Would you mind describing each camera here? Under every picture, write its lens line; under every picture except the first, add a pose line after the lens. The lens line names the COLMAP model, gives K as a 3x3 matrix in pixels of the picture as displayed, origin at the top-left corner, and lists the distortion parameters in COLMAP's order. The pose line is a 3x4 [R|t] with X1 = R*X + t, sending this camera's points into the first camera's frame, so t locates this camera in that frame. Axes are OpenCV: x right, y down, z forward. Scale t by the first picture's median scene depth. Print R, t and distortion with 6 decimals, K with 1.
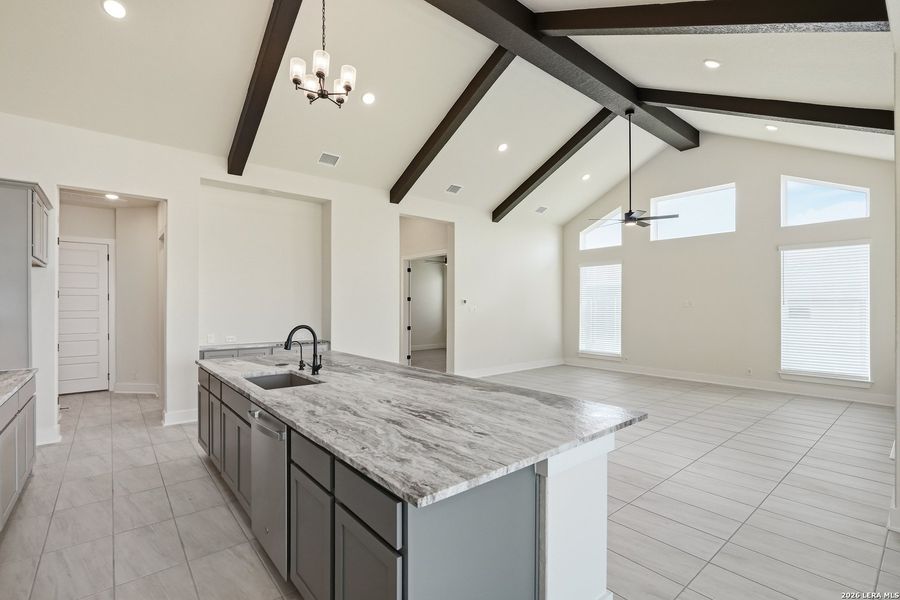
lens RADIAL K [[410.7, 0, 446.9], [0, 410.7, 303.1], [0, 0, 1]] dist [-0.004229, 0.000600]
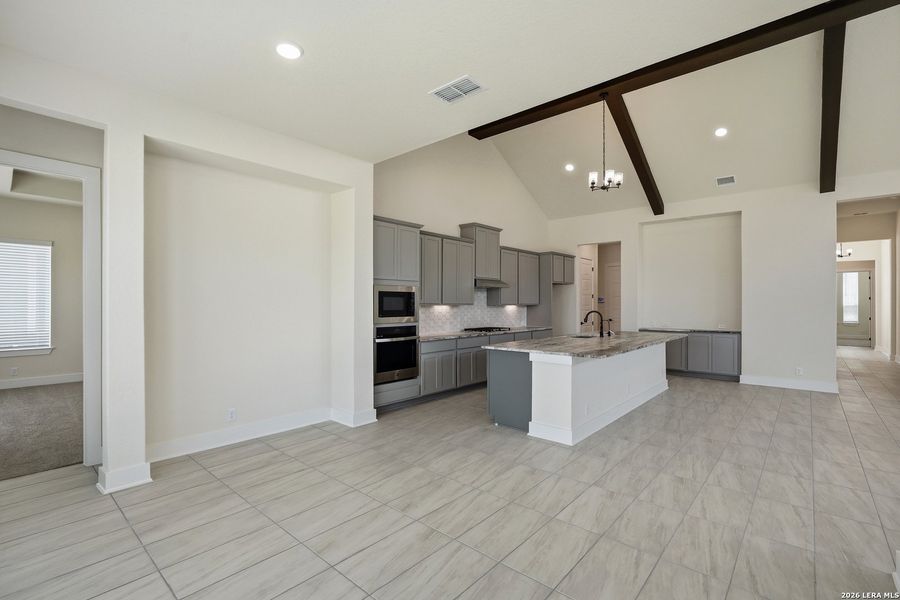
lens RADIAL K [[410.7, 0, 446.9], [0, 410.7, 303.1], [0, 0, 1]] dist [-0.004229, 0.000600]
pose [[0.151516, -0.000090, -0.988455, 0.843206], [0.003715, 0.999993, 0.000478, 0.007248], [0.988448, -0.003745, 0.151515, 0.001547]]
